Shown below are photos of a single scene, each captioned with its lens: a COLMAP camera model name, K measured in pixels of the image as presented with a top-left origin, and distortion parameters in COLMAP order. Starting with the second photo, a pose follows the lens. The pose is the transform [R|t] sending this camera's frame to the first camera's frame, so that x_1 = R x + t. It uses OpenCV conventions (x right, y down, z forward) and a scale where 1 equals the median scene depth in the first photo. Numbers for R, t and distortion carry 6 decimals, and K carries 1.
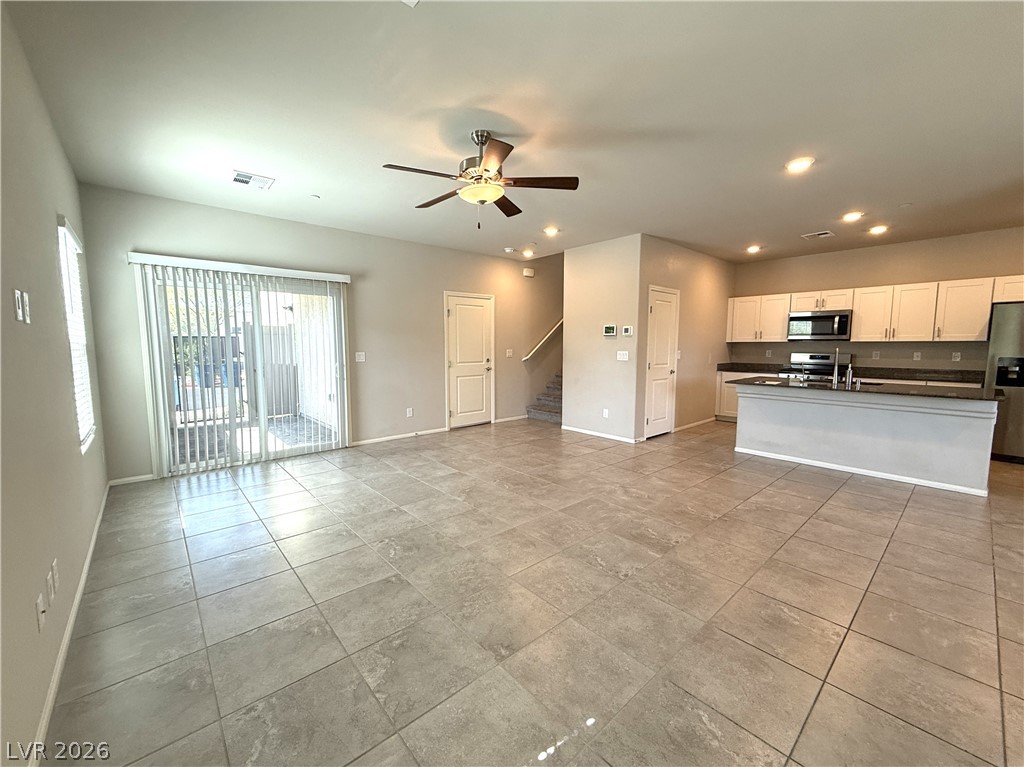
lens RADIAL K [[408.9, 0, 506.6], [0, 408.9, 384.0], [0, 0, 1]] dist [-0.000995, 0.000025]
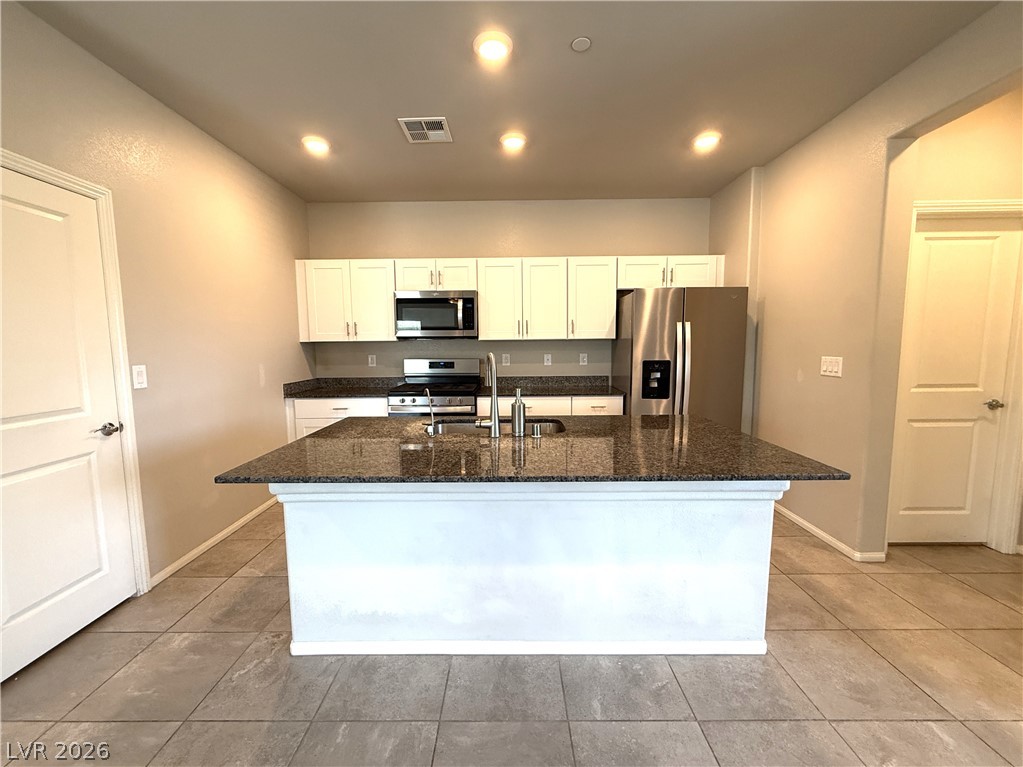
lens RADIAL K [[408.5, 0, 505.9], [0, 408.5, 384.8], [0, 0, 1]] dist [-0.000995, 0.000025]
pose [[0.660388, -0.081499, 0.746489, 0.421882], [0.081218, 0.996013, 0.036890, -0.059366], [-0.746520, 0.036267, 0.664374, 0.599728]]
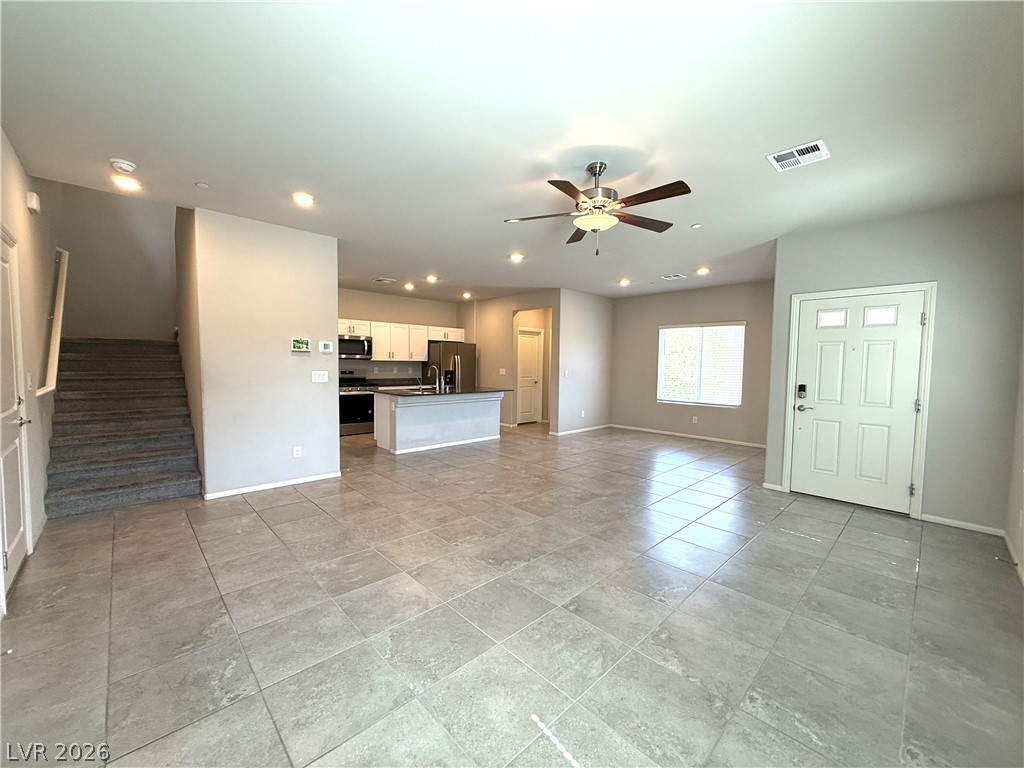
lens RADIAL K [[408.9, 0, 503.3], [0, 408.9, 380.3], [0, 0, 1]] dist [-0.000995, 0.000025]
pose [[-0.039035, -0.043001, 0.998312, -0.587623], [0.082067, 0.995560, 0.046092, -0.072294], [-0.995862, 0.083728, -0.035333, 0.691488]]
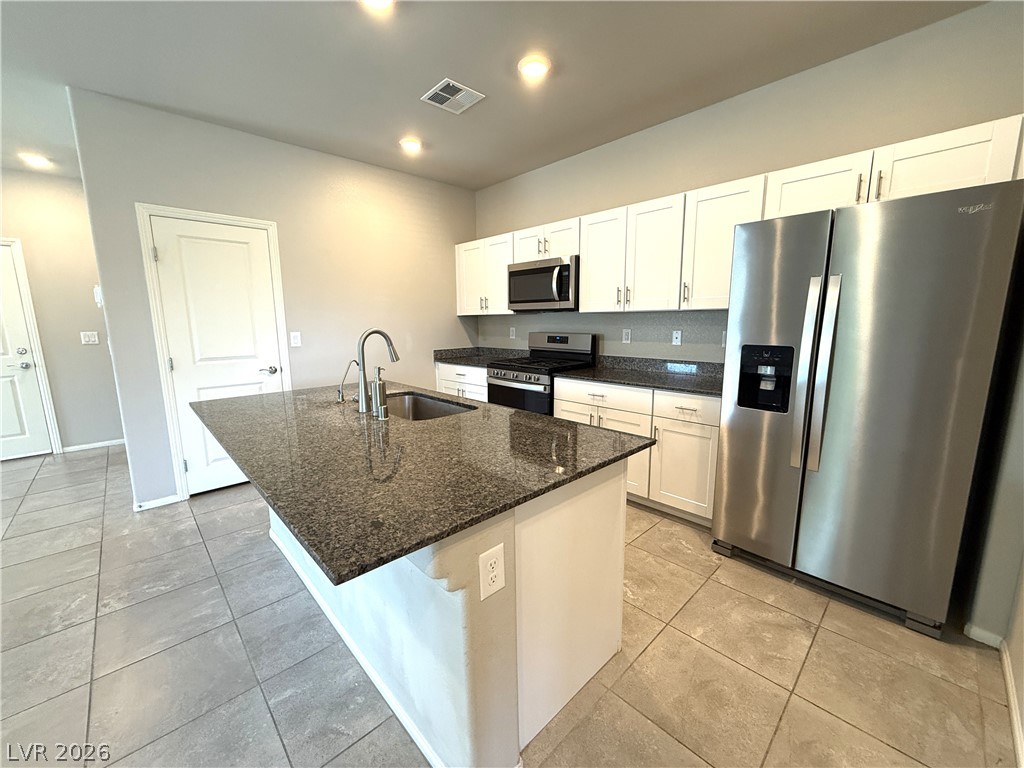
lens RADIAL K [[408.9, 0, 506.8], [0, 408.9, 384.3], [0, 0, 1]] dist [-0.000995, 0.000025]
pose [[0.999093, -0.018501, 0.038345, 0.801377], [0.016007, 0.997798, 0.064367, -0.047076], [-0.039451, -0.063694, 0.997189, 0.479353]]
